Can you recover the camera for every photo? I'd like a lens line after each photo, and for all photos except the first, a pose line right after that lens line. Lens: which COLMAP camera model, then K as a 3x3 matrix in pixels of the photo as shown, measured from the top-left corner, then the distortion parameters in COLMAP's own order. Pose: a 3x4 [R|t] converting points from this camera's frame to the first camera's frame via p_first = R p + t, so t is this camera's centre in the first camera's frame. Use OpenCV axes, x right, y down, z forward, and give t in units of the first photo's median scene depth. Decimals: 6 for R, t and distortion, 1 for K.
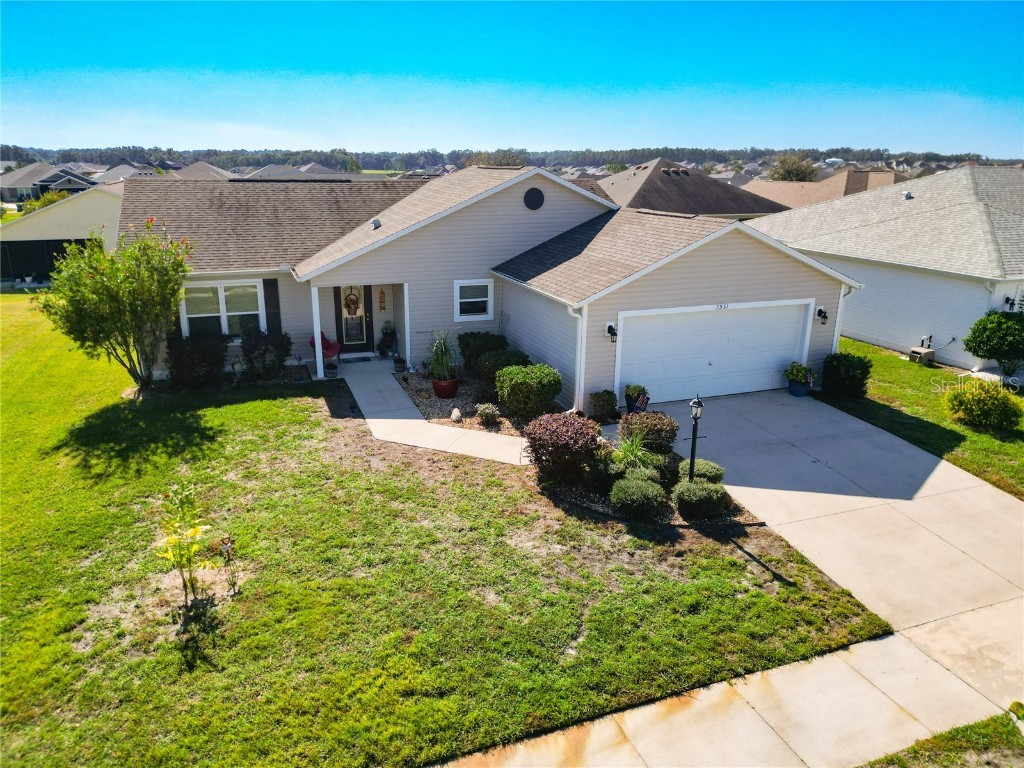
lens RADIAL K [[720.6, 0, 506.8], [0, 720.6, 385.3], [0, 0, 1]] dist [0.061753, -0.067102]
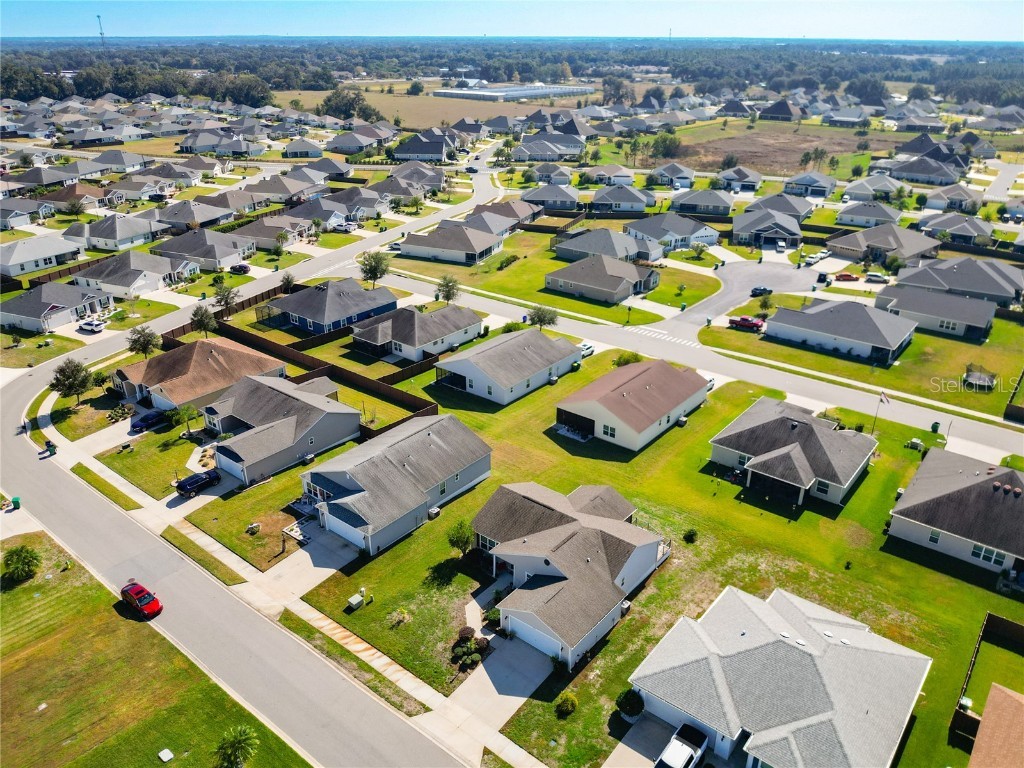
lens RADIAL K [[749.6, 0, 506.6], [0, 749.6, 386.0], [0, 0, 1]] dist [0.024180, -0.068495]
pose [[0.511821, 0.355552, -0.782063, 2.727992], [-0.252472, 0.932390, 0.258665, -2.170697], [0.821156, 0.065059, 0.566983, -1.291994]]
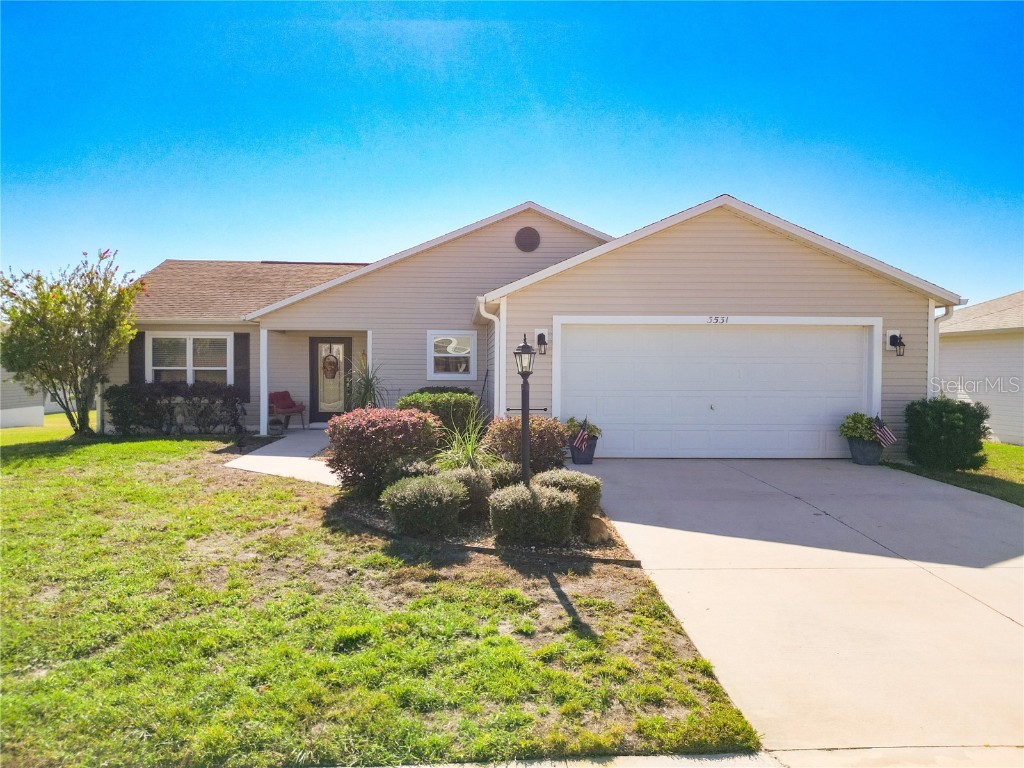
lens RADIAL K [[726.0, 0, 488.5], [0, 726.0, 369.0], [0, 0, 1]] dist [0.066876, -0.066141]
pose [[0.952633, -0.002540, -0.304111, 0.306396], [-0.087319, 0.955577, -0.281510, 0.158639], [0.291316, 0.294730, 0.910093, 0.314471]]
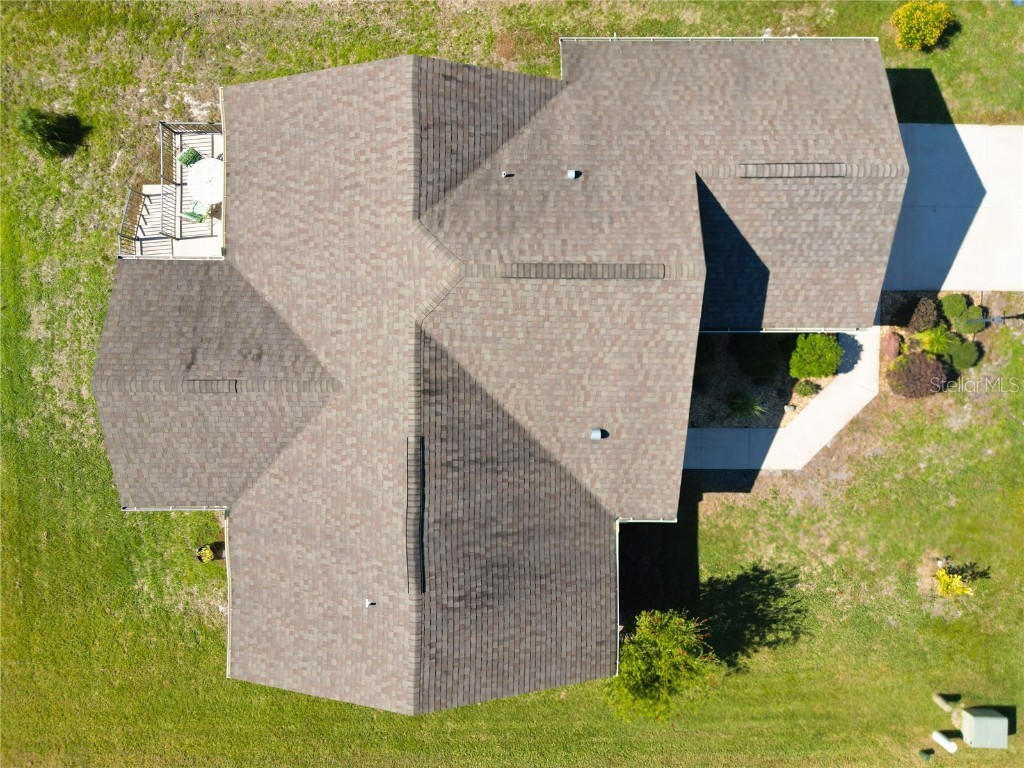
lens RADIAL K [[731.3, 0, 507.5], [0, 731.3, 386.3], [0, 0, 1]] dist [0.044851, -0.052764]
pose [[0.345885, -0.937599, -0.035653, -0.164225], [0.274550, 0.064801, 0.959387, -1.425324], [-0.897210, -0.341626, 0.279832, 1.091228]]
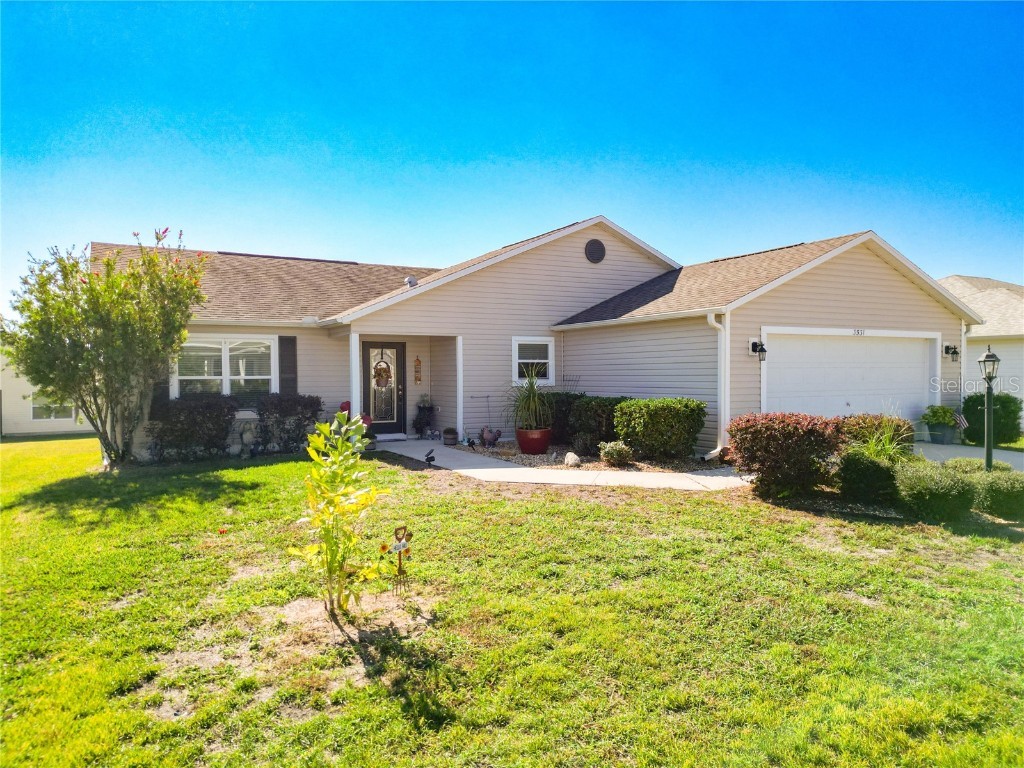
lens RADIAL K [[718.1, 0, 507.0], [0, 718.1, 382.8], [0, 0, 1]] dist [0.067090, -0.061074]
pose [[0.989229, -0.014162, 0.145688, -0.245047], [0.054527, 0.959326, -0.276986, 0.167423], [-0.135839, 0.281947, 0.949765, 0.264976]]
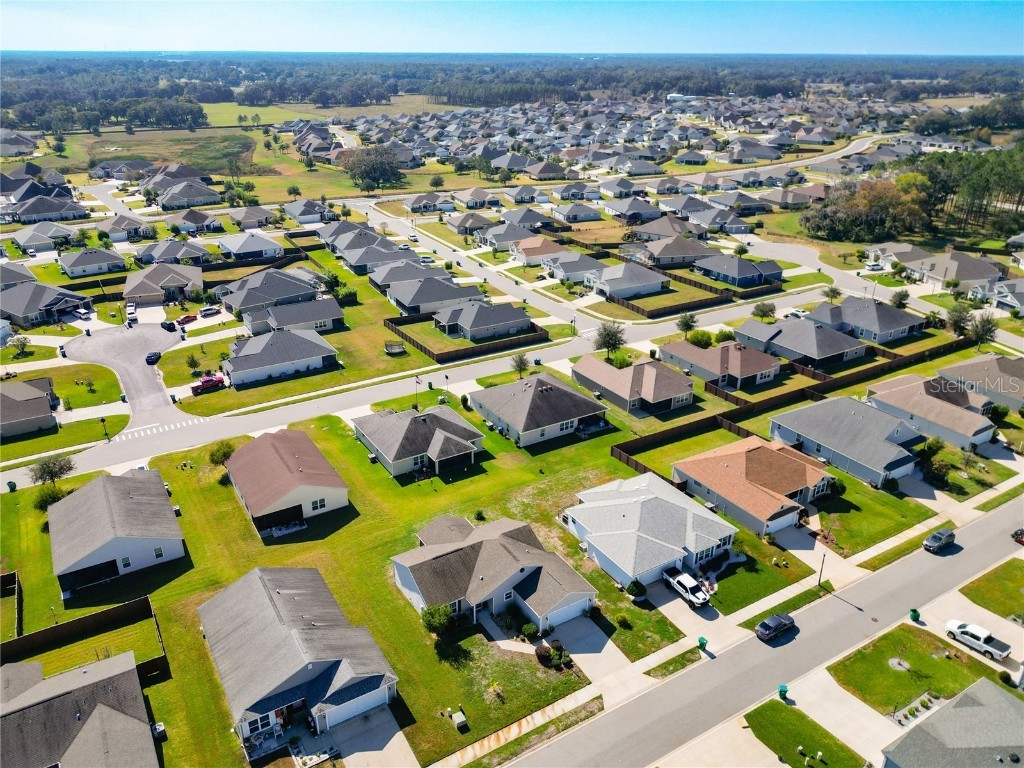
lens RADIAL K [[744.6, 0, 507.6], [0, 744.6, 383.8], [0, 0, 1]] dist [0.040938, -0.075452]
pose [[0.981128, -0.082913, 0.174682, -0.821822], [0.062269, 0.990756, 0.120518, -2.164863], [-0.183060, -0.107366, 0.977221, -3.531848]]
